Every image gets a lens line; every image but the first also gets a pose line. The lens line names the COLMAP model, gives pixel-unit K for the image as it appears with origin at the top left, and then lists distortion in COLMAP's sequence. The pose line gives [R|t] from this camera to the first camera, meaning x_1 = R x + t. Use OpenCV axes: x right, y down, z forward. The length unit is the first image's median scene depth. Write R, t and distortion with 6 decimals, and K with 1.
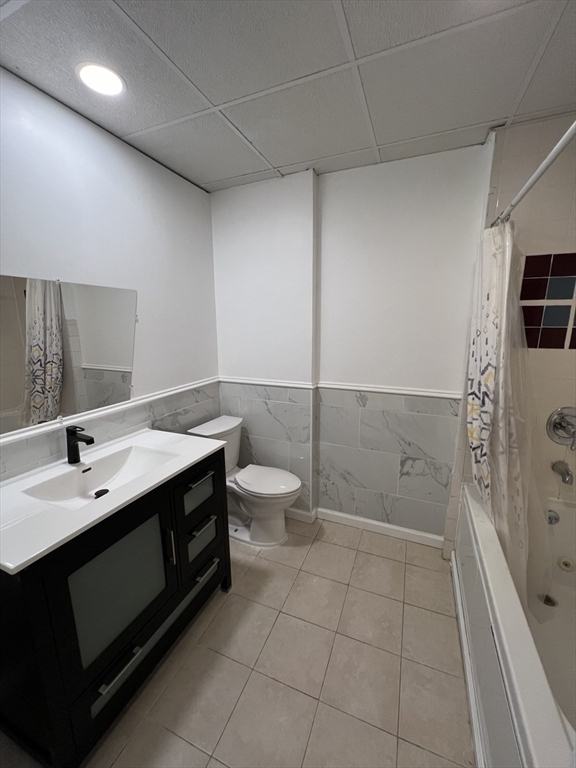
lens RADIAL K [[305.9, 0, 290.1], [0, 305.9, 383.0], [0, 0, 1]] dist [-0.002781, 0.000607]
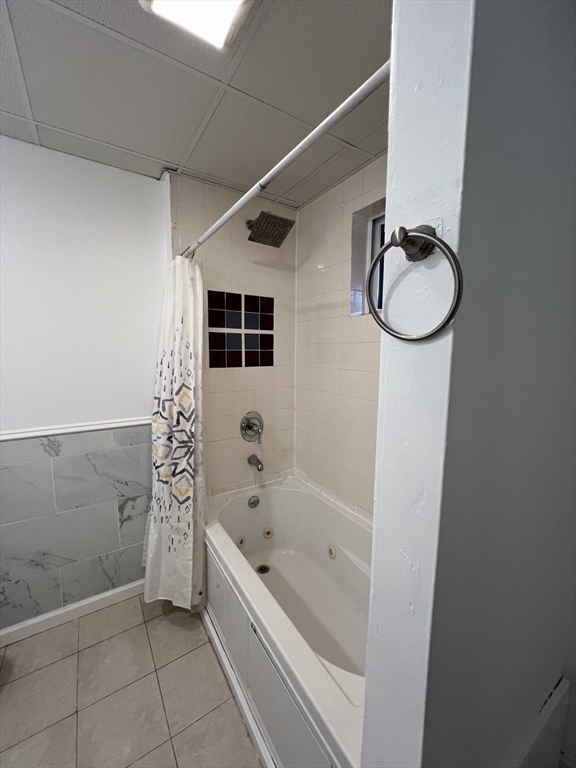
lens RADIAL K [[305.9, 0, 285.7], [0, 305.9, 384.0], [0, 0, 1]] dist [-0.002781, 0.000607]
pose [[0.568902, -0.086981, 0.817792, -0.038108], [0.151715, 0.988424, -0.000412, -0.010578], [-0.808290, 0.124306, 0.575513, 0.097780]]
